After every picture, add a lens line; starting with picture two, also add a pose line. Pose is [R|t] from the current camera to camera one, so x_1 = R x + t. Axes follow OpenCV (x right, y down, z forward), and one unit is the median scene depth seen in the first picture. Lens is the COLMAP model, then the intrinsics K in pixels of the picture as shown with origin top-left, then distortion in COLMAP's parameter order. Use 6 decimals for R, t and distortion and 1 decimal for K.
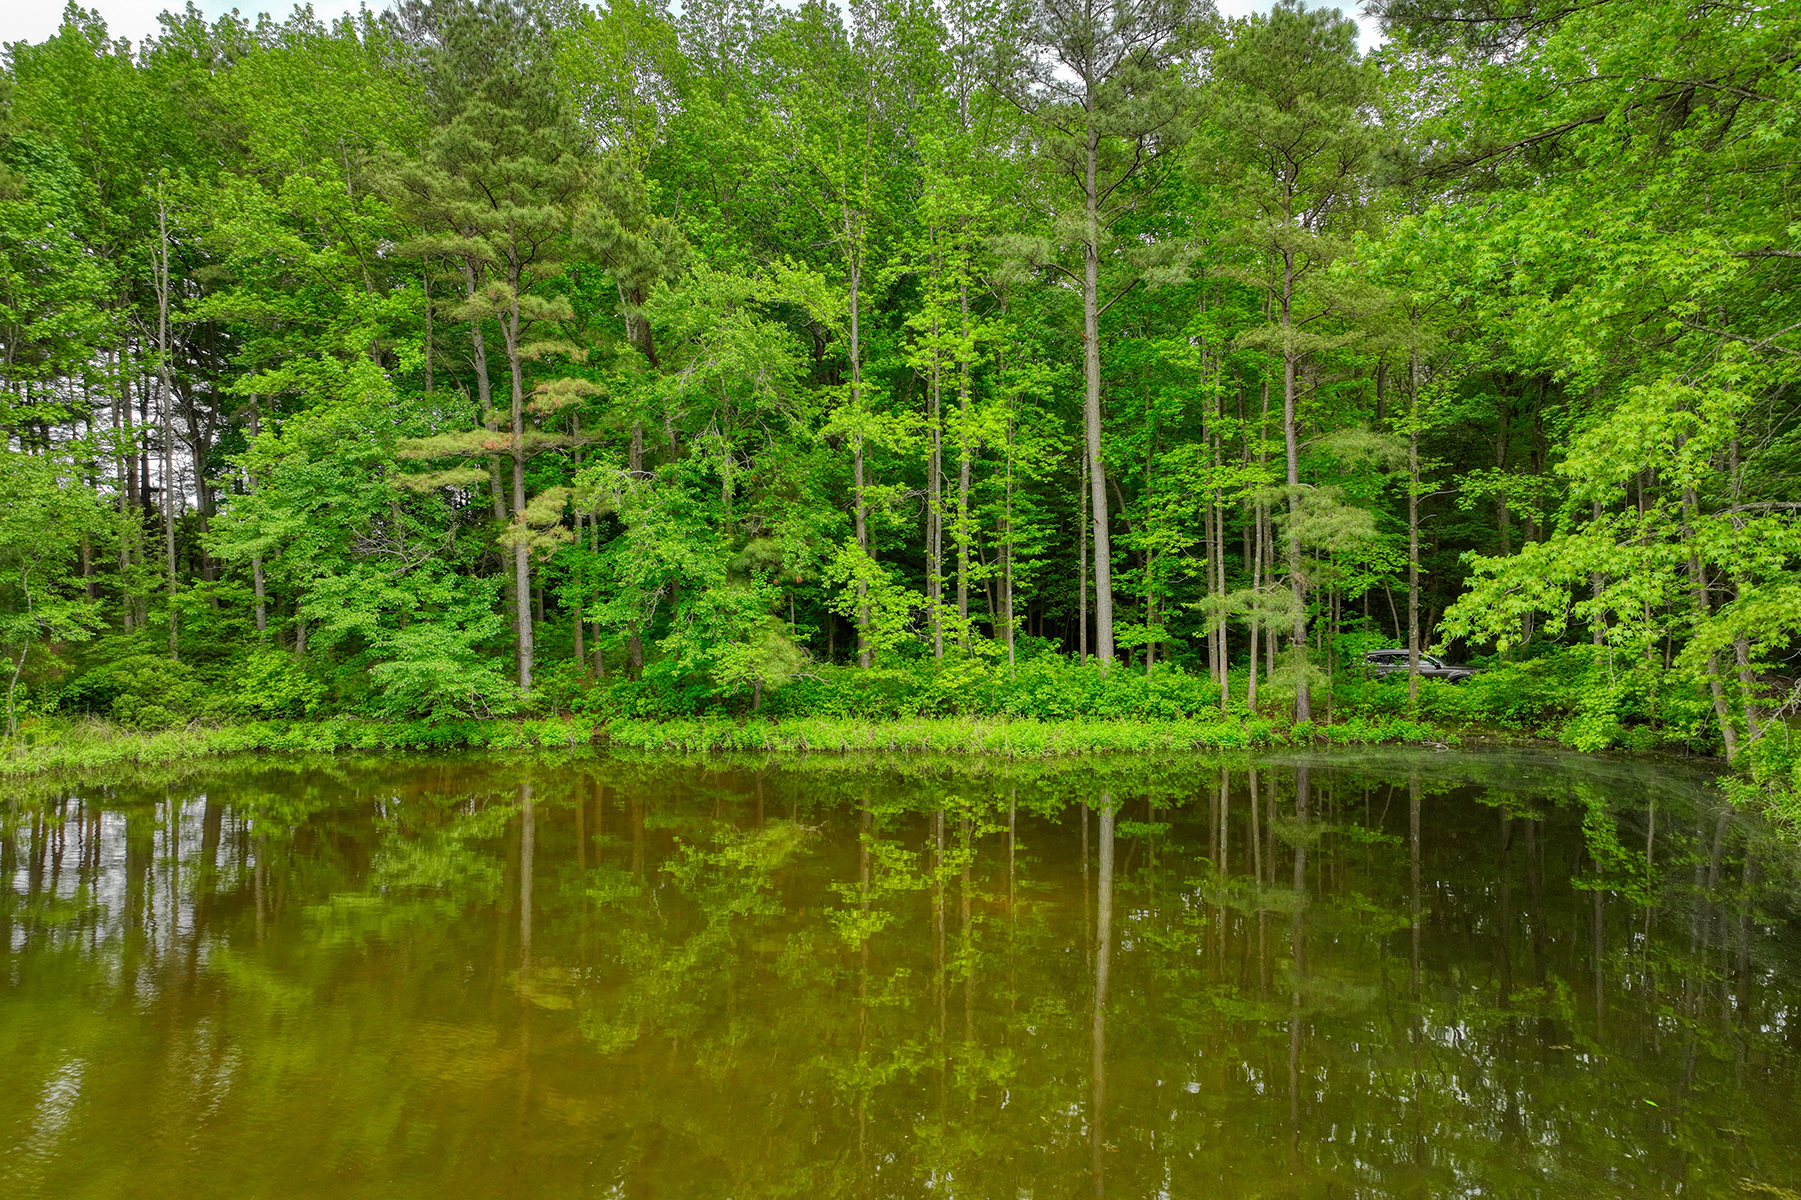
lens RADIAL K [[1260.0, 0, 911.1], [0, 1260.0, 592.2], [0, 0, 1]] dist [0.004736, 0.011634]
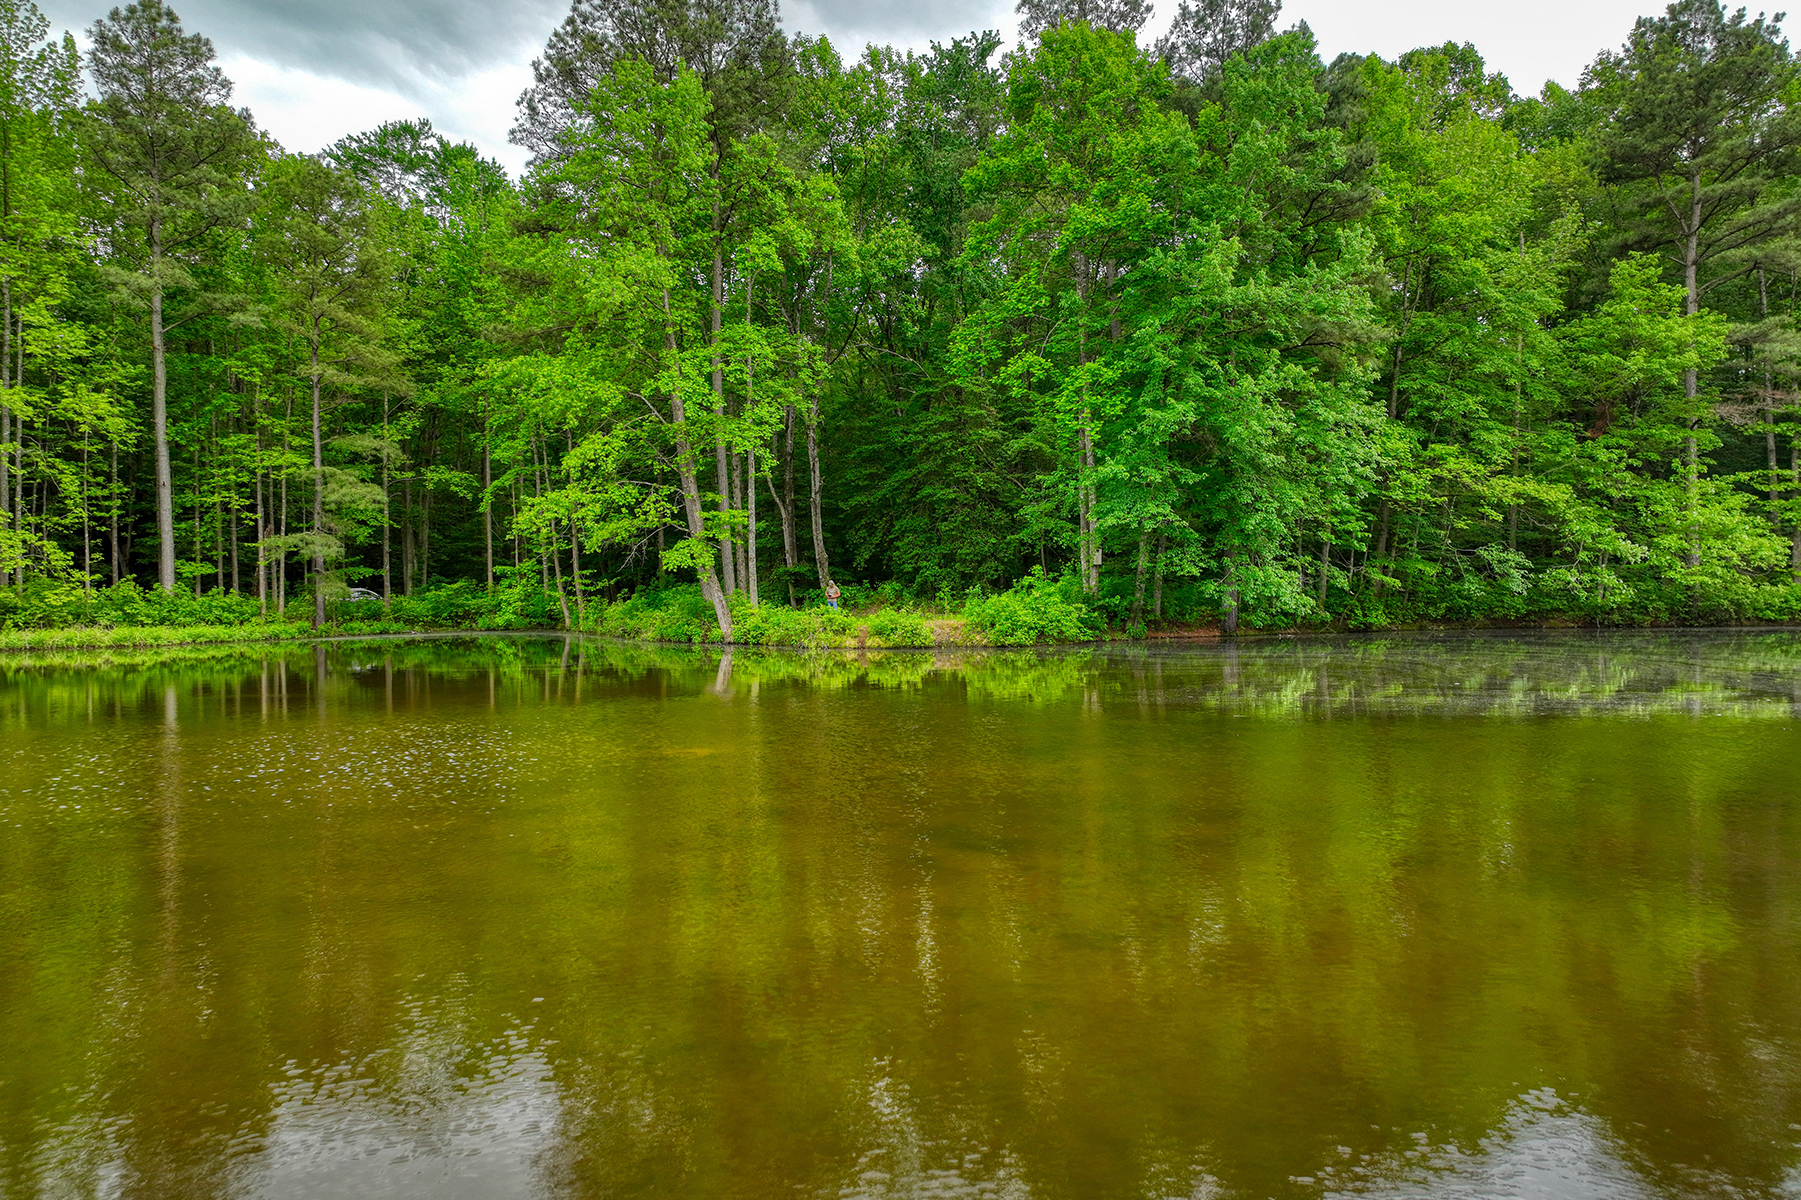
lens RADIAL K [[1260.0, 0, 903.7], [0, 1260.0, 596.6], [0, 0, 1]] dist [0.004736, 0.011634]
pose [[0.603864, -0.008479, 0.797042, -0.489396], [0.013464, 0.999909, 0.000437, 0.080153], [-0.796974, 0.010468, 0.603923, -0.485602]]
